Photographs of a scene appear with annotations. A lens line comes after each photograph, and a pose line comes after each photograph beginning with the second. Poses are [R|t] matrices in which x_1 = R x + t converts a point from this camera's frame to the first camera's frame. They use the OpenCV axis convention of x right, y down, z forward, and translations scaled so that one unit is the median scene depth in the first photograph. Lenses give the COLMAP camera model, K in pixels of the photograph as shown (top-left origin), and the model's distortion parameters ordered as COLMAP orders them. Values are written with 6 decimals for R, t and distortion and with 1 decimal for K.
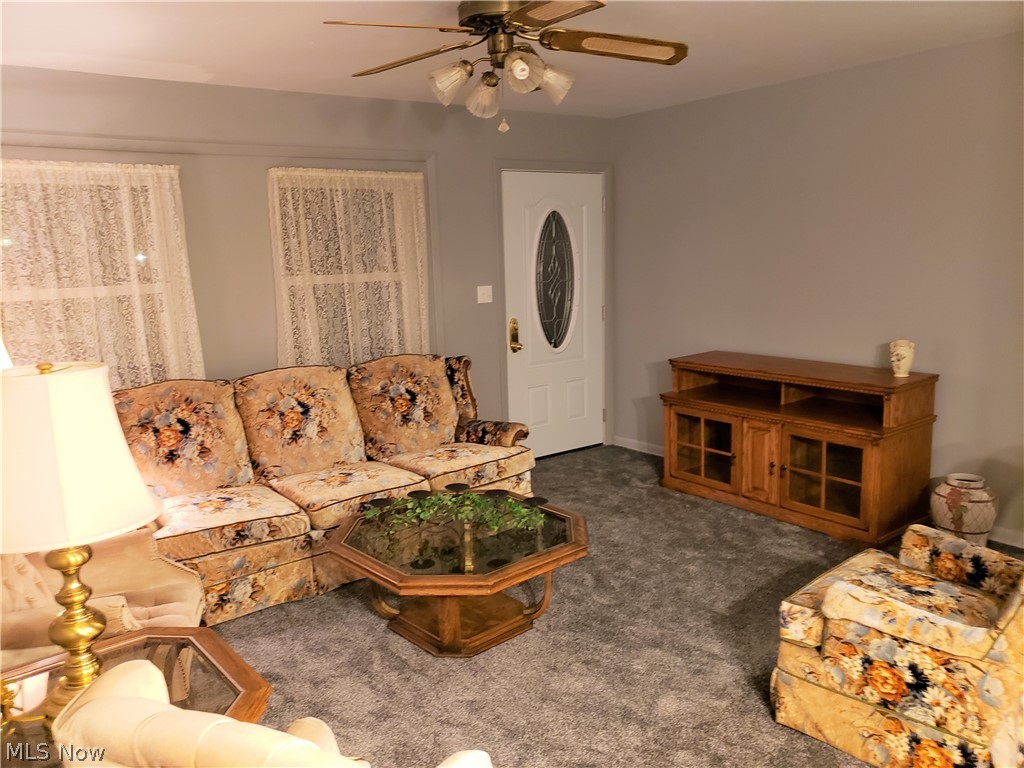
lens RADIAL K [[803.6, 0, 495.2], [0, 803.6, 390.4], [0, 0, 1]] dist [0.021691, 0.009995]
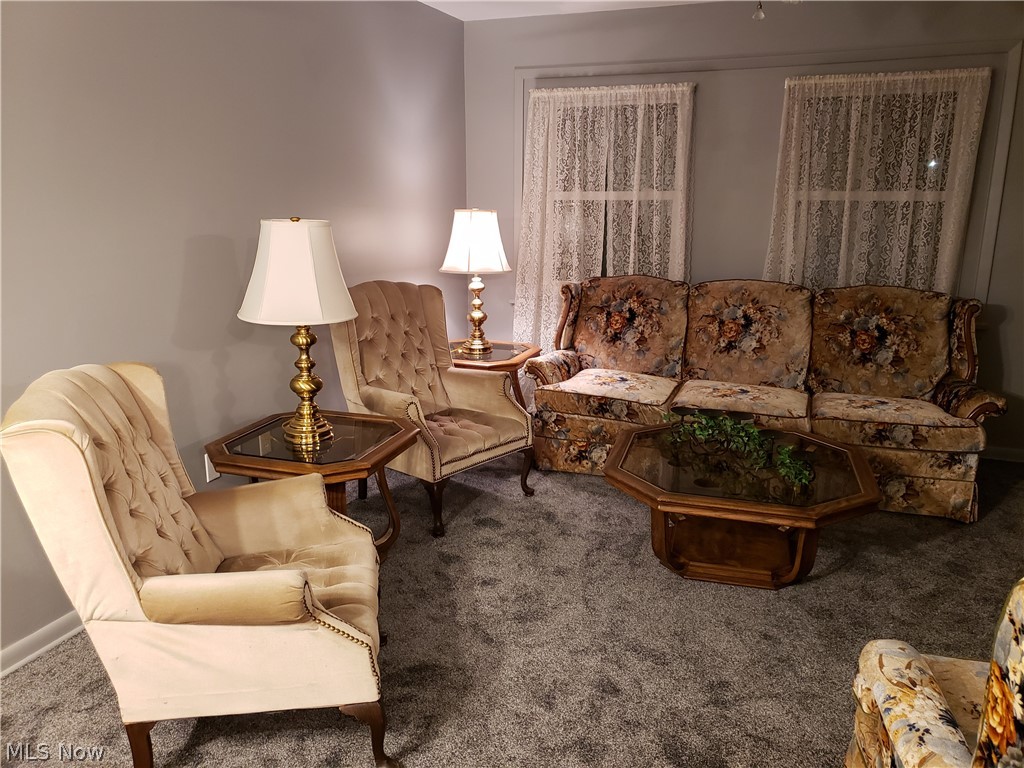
lens RADIAL K [[803.6, 0, 495.2], [0, 803.6, 390.4], [0, 0, 1]] dist [0.021691, 0.009995]
pose [[0.508179, 0.242902, -0.826289, 0.480050], [-0.166501, 0.969013, 0.182458, -0.027309], [0.845004, 0.044856, 0.532875, 0.207604]]
